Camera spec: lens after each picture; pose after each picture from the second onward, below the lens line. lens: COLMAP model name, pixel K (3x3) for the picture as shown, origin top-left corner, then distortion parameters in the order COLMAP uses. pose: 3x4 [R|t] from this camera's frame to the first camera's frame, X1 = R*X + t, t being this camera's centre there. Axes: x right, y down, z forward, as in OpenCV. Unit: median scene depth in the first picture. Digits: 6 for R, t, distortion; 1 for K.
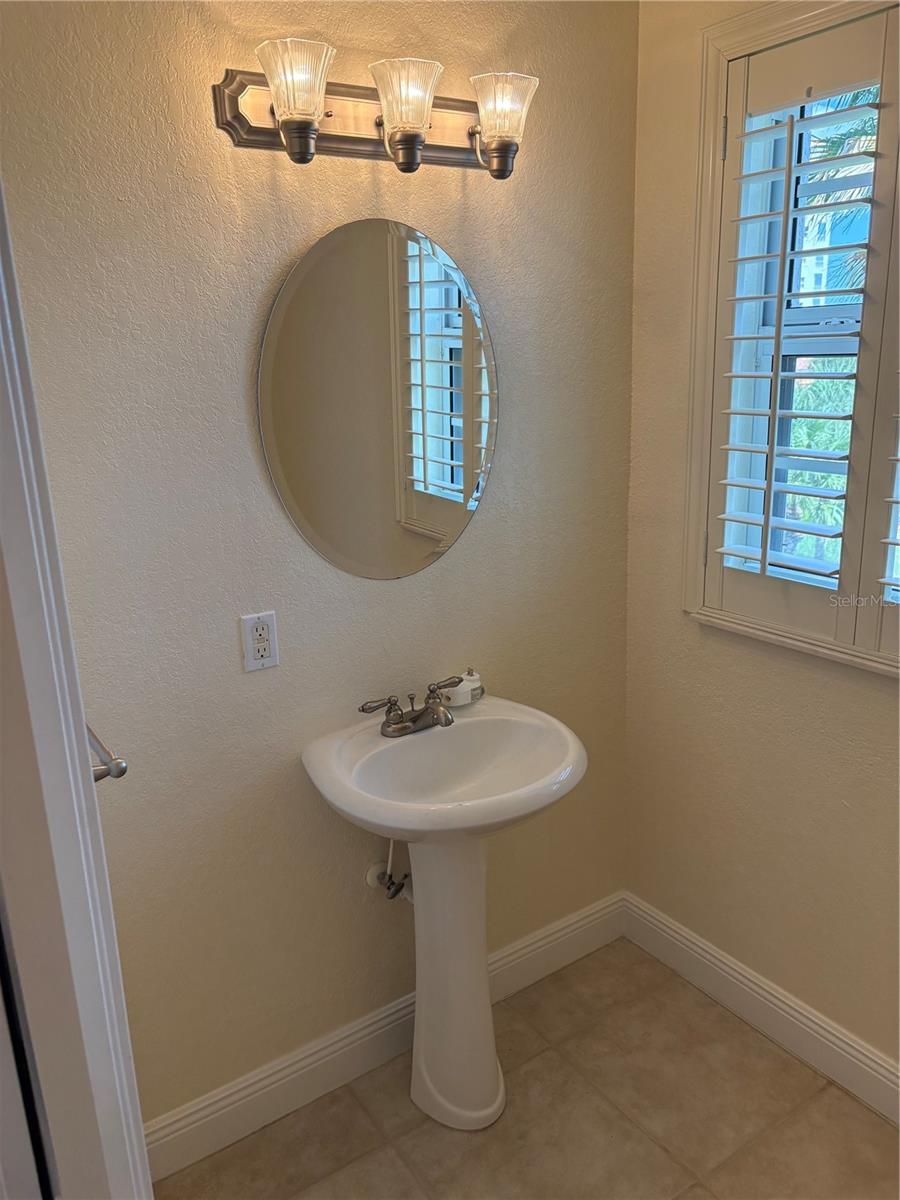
lens RADIAL K [[902.2, 0, 454.5], [0, 902.2, 593.2], [0, 0, 1]] dist [0.045649, -0.051580]
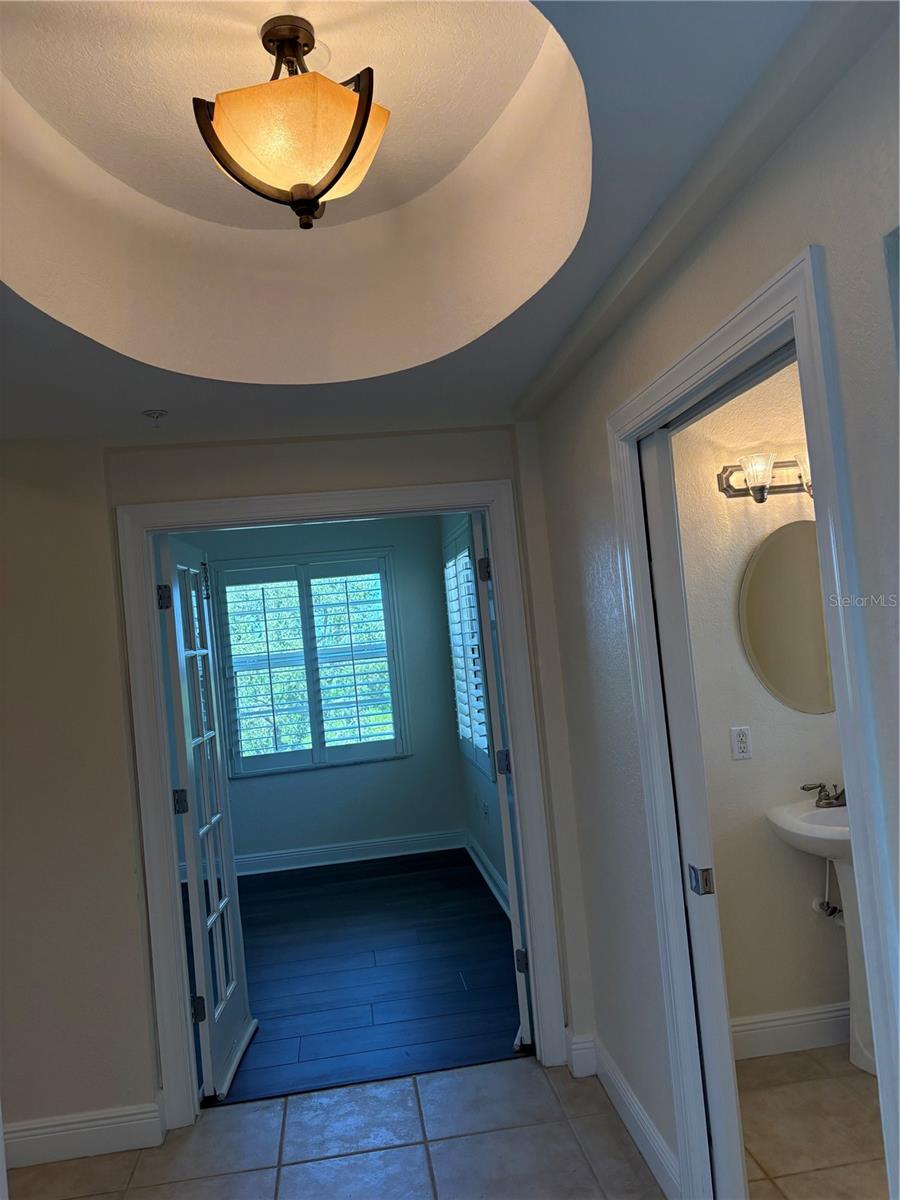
lens RADIAL K [[902.2, 0, 462.2], [0, 902.2, 604.3], [0, 0, 1]] dist [0.045649, -0.051580]
pose [[0.892071, -0.062205, -0.447594, 0.131364], [-0.056140, 0.967552, -0.246357, 0.291152], [0.448395, 0.244895, 0.859633, -0.990696]]
